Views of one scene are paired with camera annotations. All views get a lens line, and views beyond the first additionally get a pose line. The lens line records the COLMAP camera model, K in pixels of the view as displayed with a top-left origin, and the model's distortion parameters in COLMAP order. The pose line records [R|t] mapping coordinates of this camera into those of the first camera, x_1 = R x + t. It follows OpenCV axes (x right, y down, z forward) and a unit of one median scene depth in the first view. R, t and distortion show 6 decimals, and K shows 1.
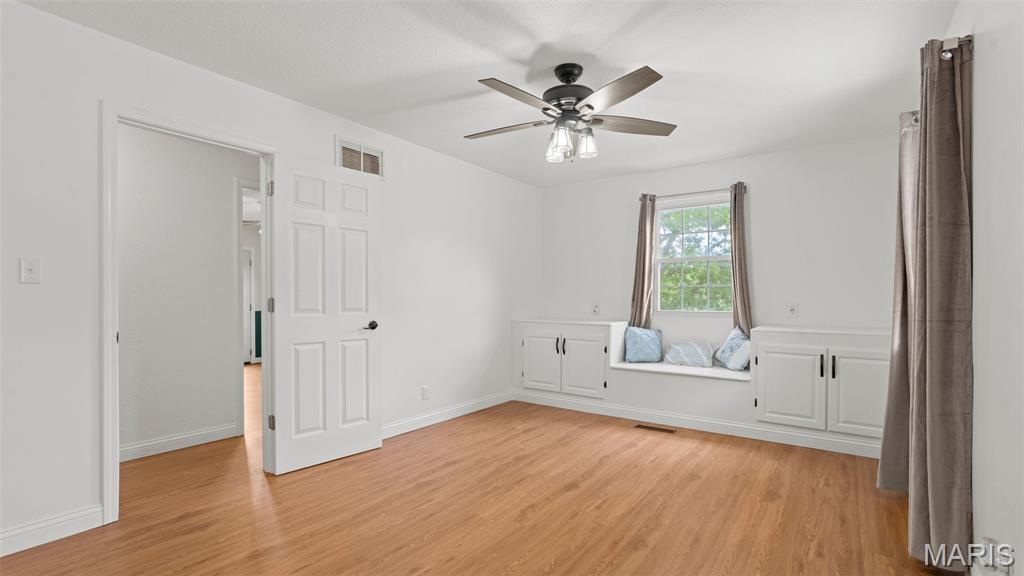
lens RADIAL K [[464.0, 0, 509.4], [0, 464.0, 295.1], [0, 0, 1]] dist [-0.007765, -0.000546]
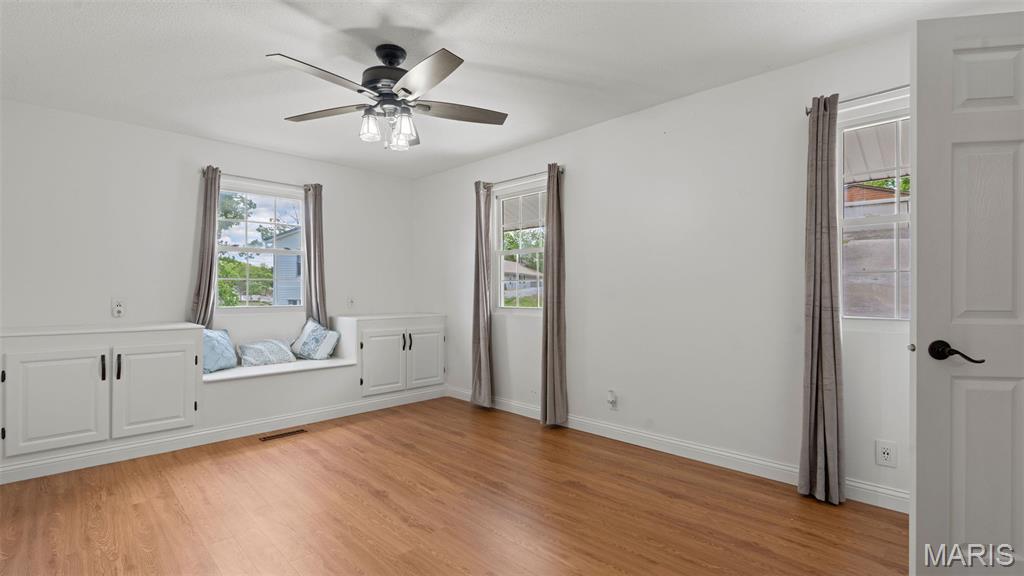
lens RADIAL K [[464.0, 0, 509.4], [0, 464.0, 290.3], [0, 0, 1]] dist [-0.007765, -0.000546]
pose [[0.151574, 0.000735, 0.988446, -0.527564], [-0.002088, 0.999998, -0.000424, 0.001470], [-0.988444, -0.002000, 0.151575, 0.420275]]
